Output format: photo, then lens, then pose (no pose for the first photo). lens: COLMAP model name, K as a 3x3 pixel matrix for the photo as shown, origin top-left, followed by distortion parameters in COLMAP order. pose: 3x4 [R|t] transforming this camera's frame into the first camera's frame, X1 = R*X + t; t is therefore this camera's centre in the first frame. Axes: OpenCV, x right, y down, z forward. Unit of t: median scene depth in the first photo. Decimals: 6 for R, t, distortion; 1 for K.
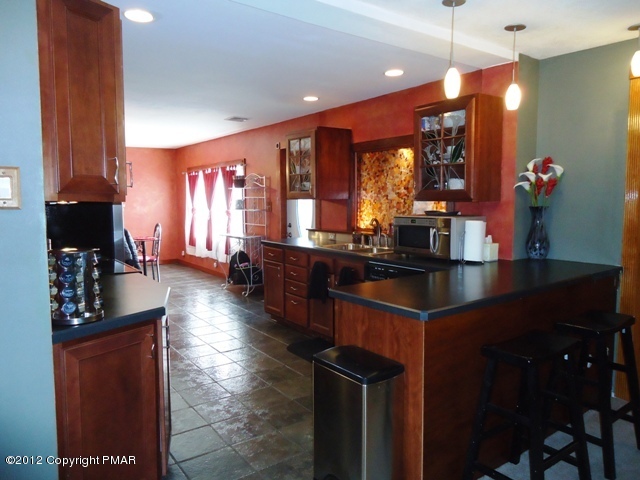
lens RADIAL K [[461.0, 0, 319.4], [0, 461.0, 239.6], [0, 0, 1]] dist [-0.005450, -0.001809]
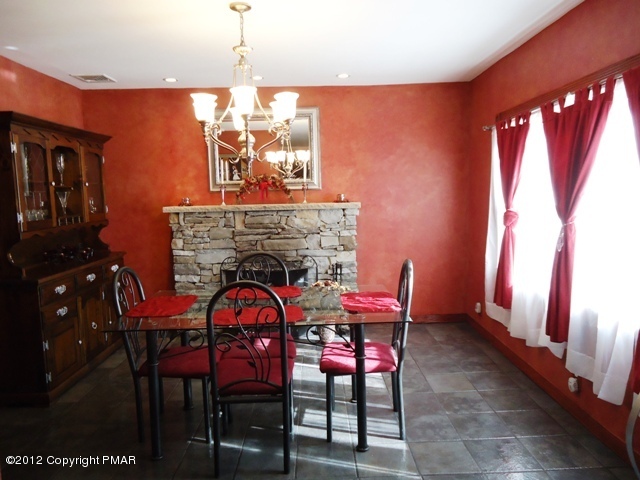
lens RADIAL K [[461.0, 0, 317.7], [0, 461.0, 239.9], [0, 0, 1]] dist [-0.005450, -0.001809]
pose [[0.813557, 0.043518, -0.579855, -0.275202], [-0.031263, 0.999027, 0.031114, -0.079165], [0.580644, -0.007185, 0.814126, 0.905696]]
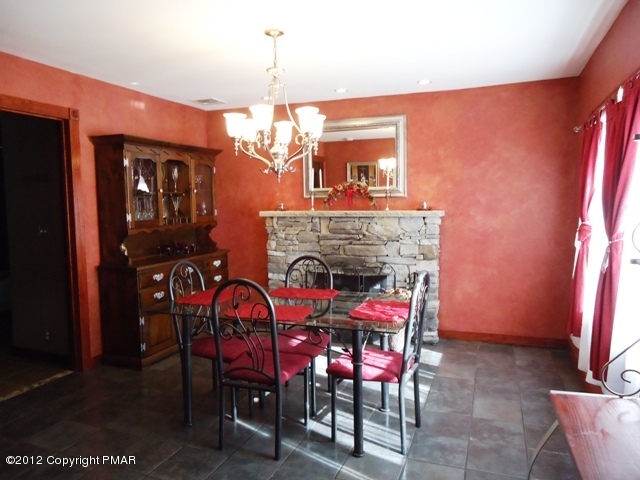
lens RADIAL K [[461.0, 0, 322.3], [0, 461.0, 240.3], [0, 0, 1]] dist [-0.005450, -0.001809]
pose [[0.544040, 0.067680, -0.836325, -0.144480], [-0.065181, 0.997138, 0.038293, -0.088671], [0.836524, 0.033680, 0.546895, 1.009598]]
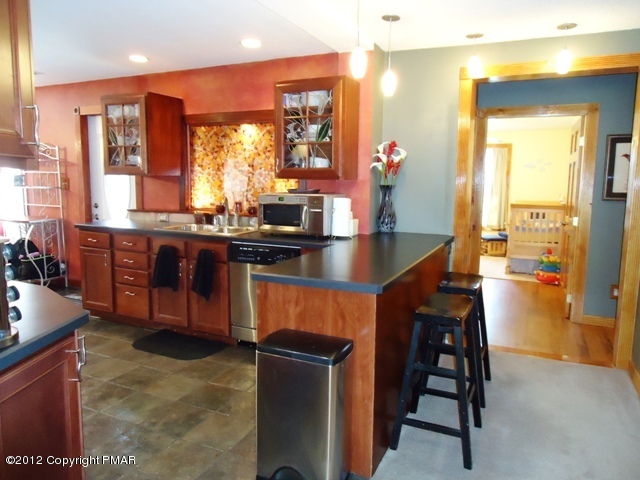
lens RADIAL K [[461.0, 0, 320.8], [0, 461.0, 238.9], [0, 0, 1]] dist [-0.005450, -0.001809]
pose [[0.877849, -0.044788, 0.476839, -0.154795], [0.025156, 0.998555, 0.047480, 0.000595], [-0.478276, -0.029685, 0.877708, 0.069099]]
